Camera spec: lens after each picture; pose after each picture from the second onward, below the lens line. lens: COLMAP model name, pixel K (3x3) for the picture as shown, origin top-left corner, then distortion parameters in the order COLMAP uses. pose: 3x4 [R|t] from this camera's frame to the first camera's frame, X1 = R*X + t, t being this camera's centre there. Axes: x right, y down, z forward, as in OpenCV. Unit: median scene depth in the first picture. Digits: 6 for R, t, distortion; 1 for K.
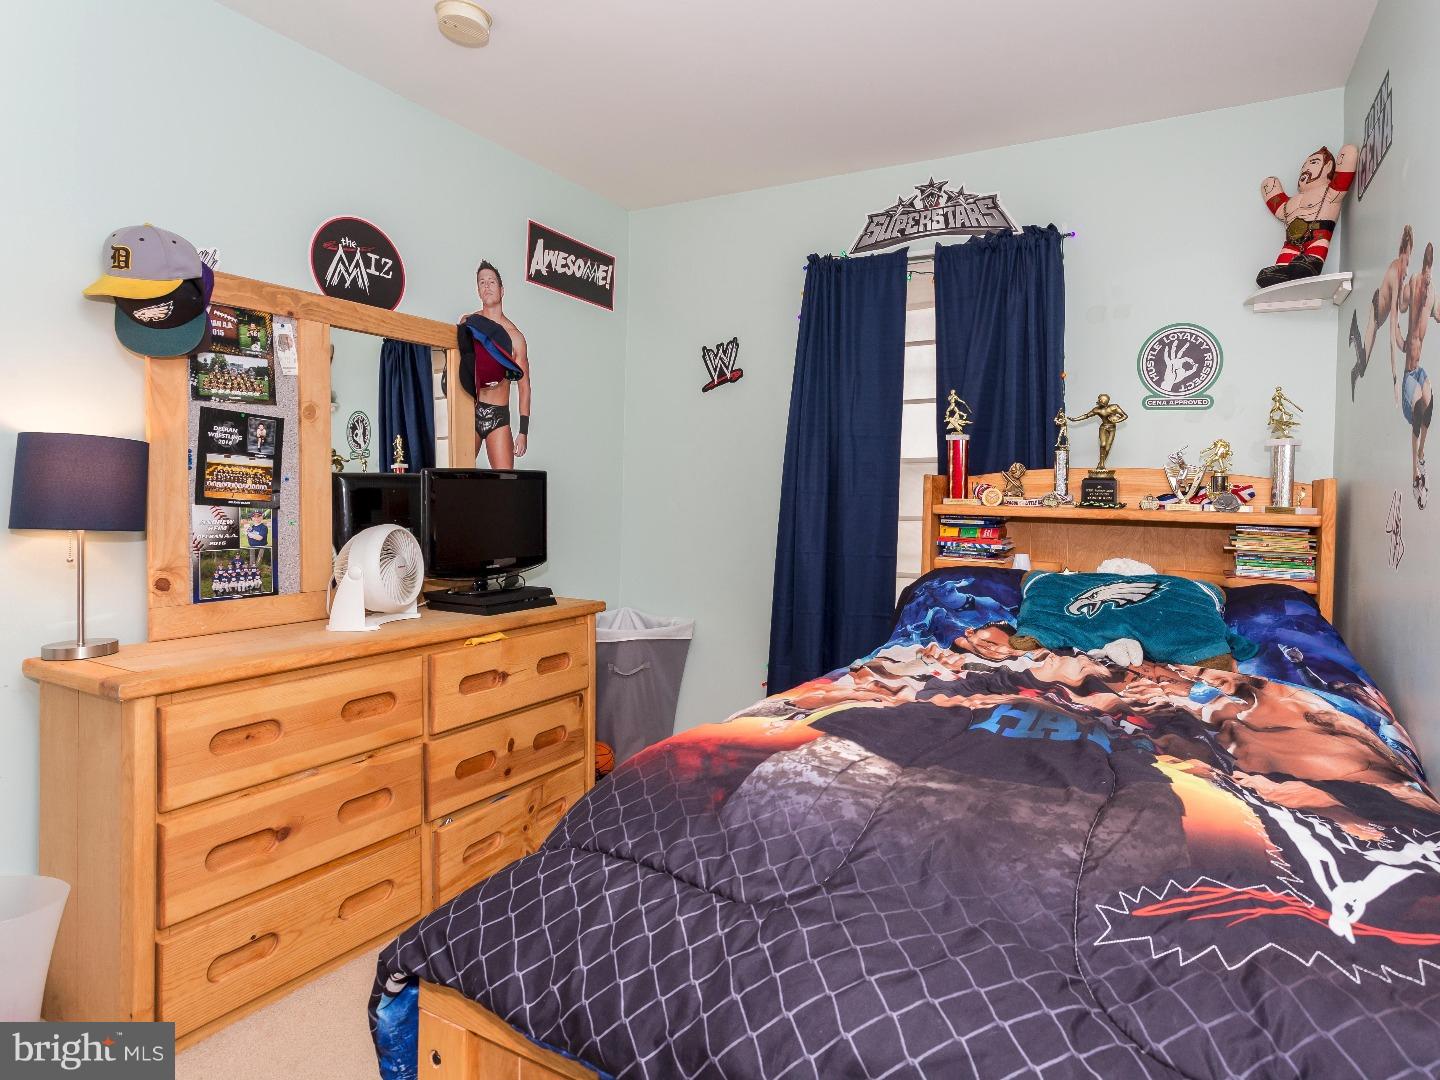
lens RADIAL K [[811.8, 0, 731.8], [0, 811.8, 534.6], [0, 0, 1]] dist [-0.000498, 0.002203]
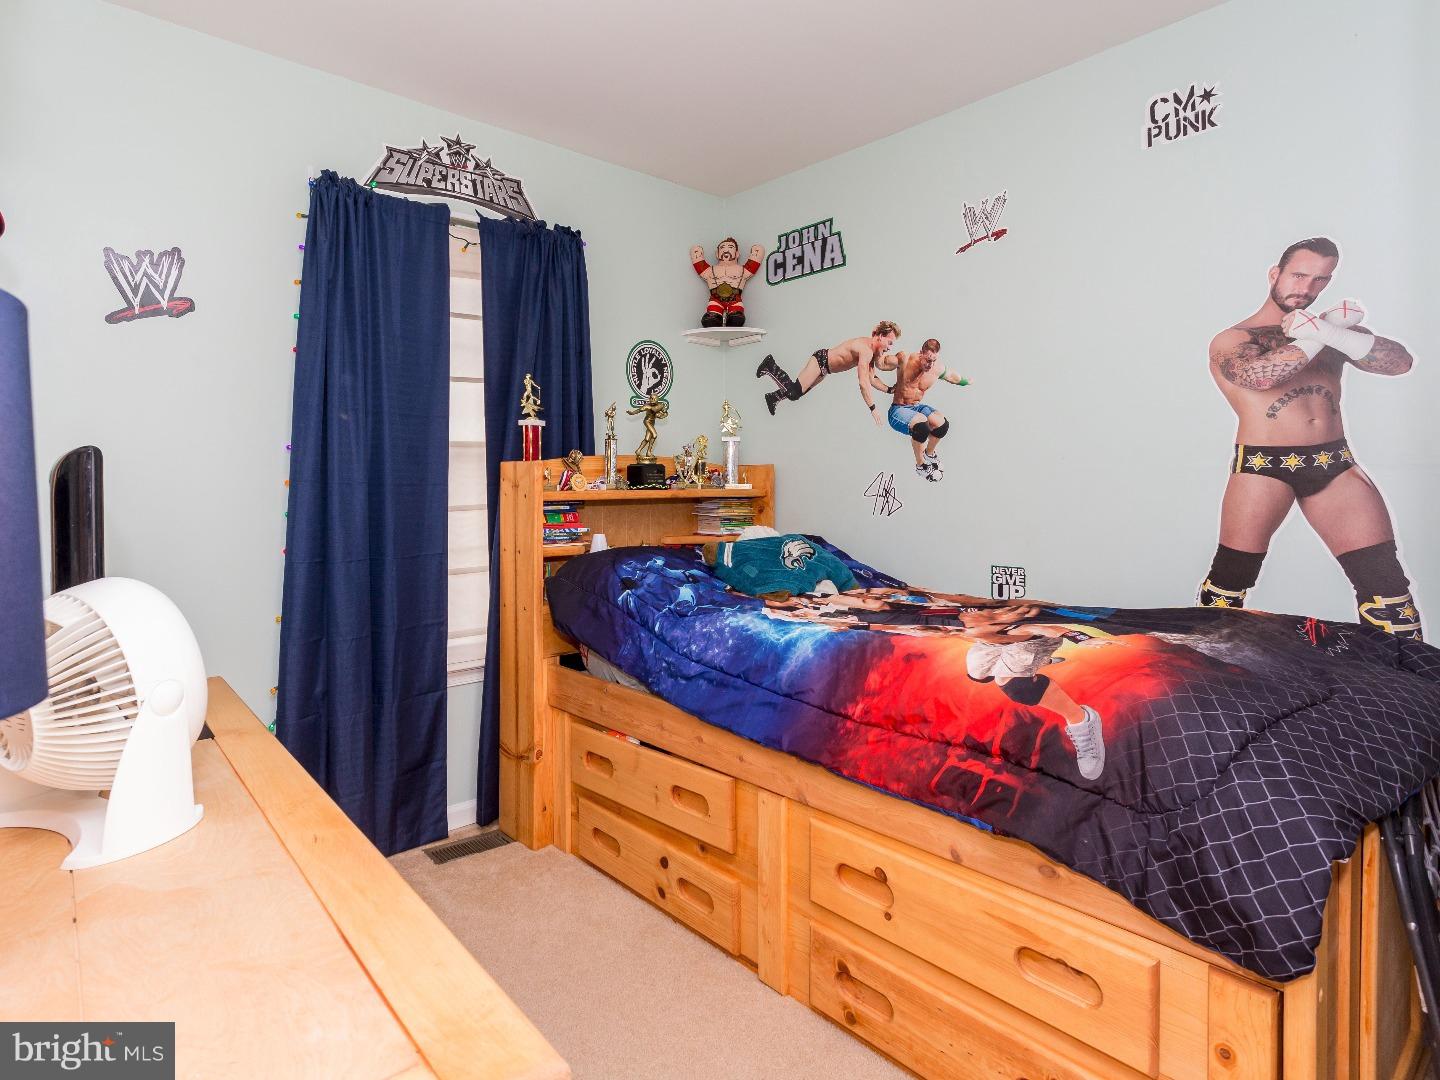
lens RADIAL K [[811.8, 0, 731.8], [0, 811.8, 534.6], [0, 0, 1]] dist [-0.000498, 0.002203]
pose [[0.328587, -0.084103, 0.940722, -0.552907], [0.062712, 0.995772, 0.067120, -0.033266], [-0.942389, 0.036940, 0.332472, 0.423891]]
